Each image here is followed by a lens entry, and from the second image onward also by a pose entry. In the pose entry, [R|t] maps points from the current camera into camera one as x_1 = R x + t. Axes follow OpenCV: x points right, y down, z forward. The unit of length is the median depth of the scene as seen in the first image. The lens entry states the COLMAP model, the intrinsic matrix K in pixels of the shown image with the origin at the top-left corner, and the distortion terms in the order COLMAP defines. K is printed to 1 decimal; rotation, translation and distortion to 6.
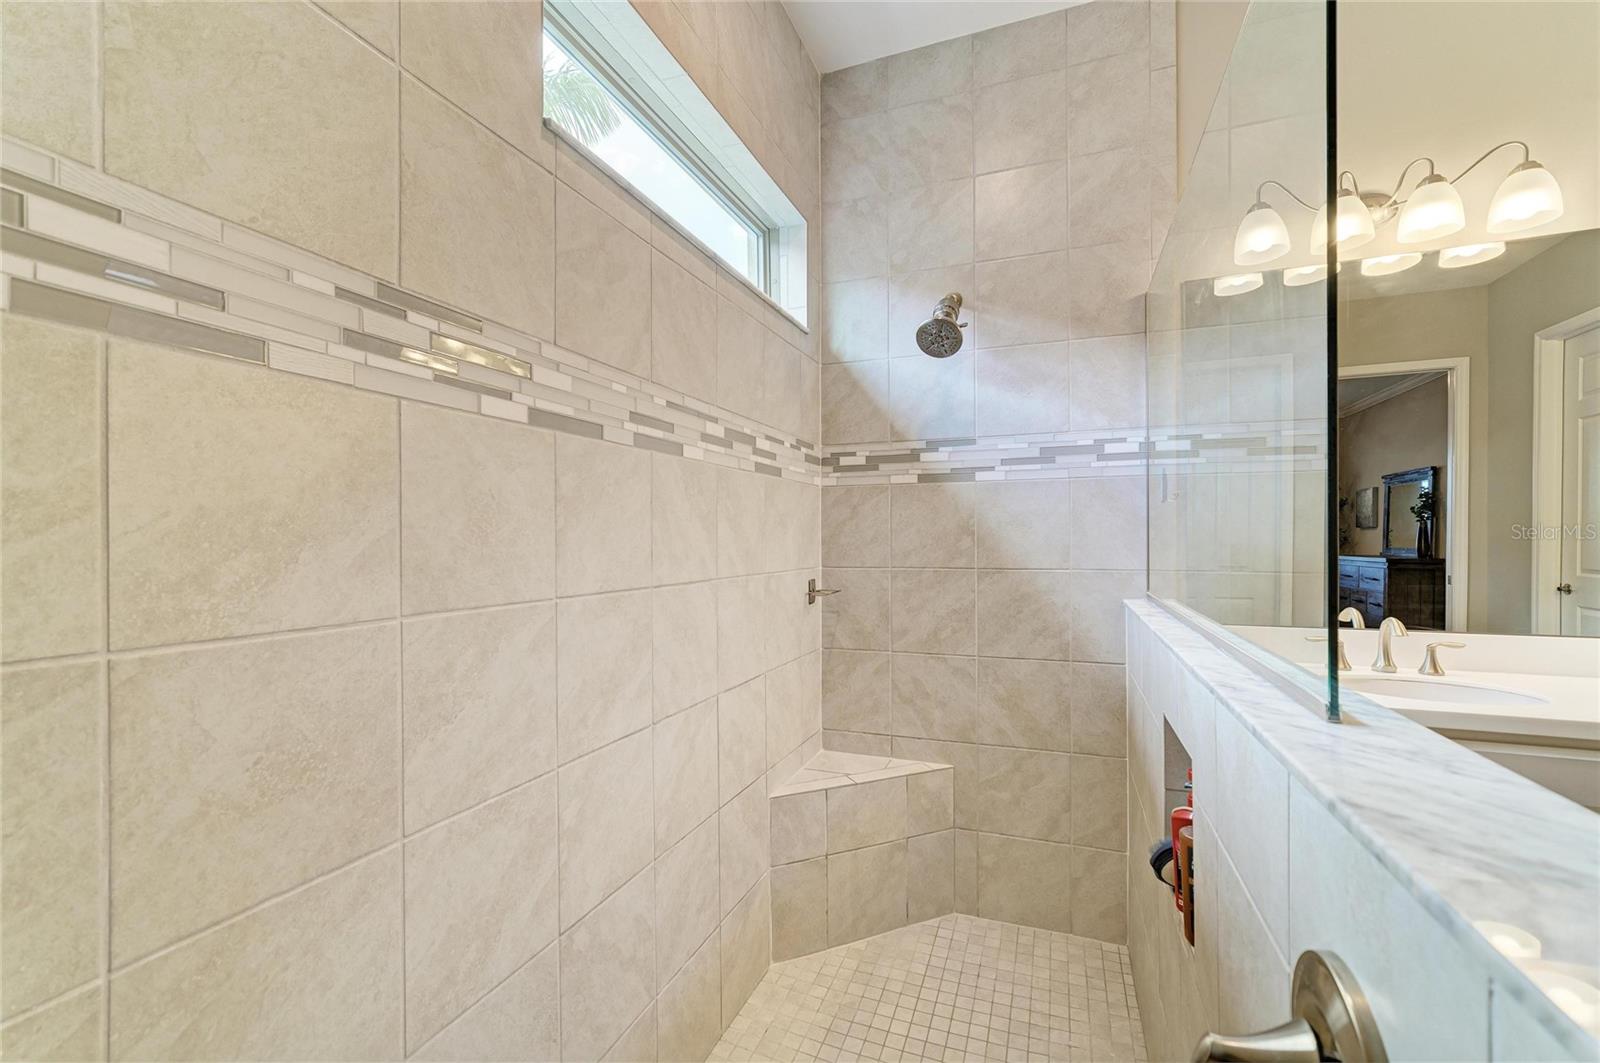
lens RADIAL K [[672.8, 0, 794.9], [0, 672.8, 539.6], [0, 0, 1]] dist [-0.014681, 0.007010]
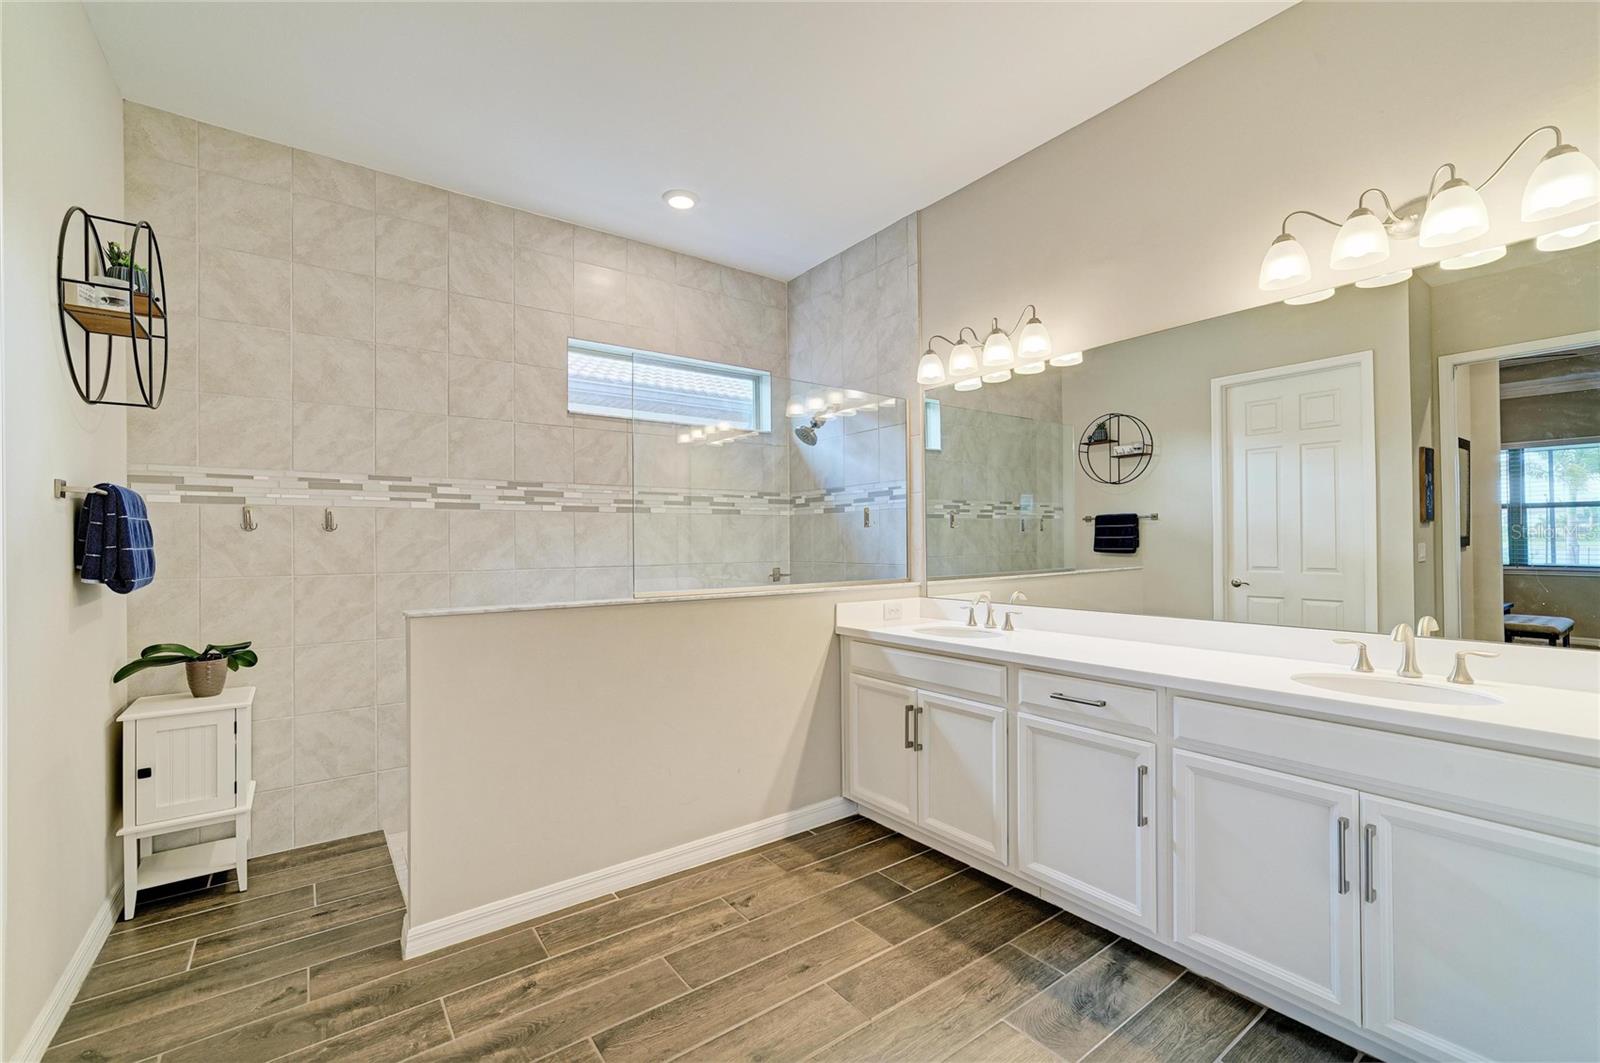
lens RADIAL K [[672.8, 0, 794.9], [0, 672.8, 539.6], [0, 0, 1]] dist [-0.014681, 0.007010]
pose [[0.845690, -0.005903, -0.533642, 1.114500], [0.005773, 0.999982, -0.001912, -0.014596], [0.533643, -0.001464, 0.845708, -0.544538]]
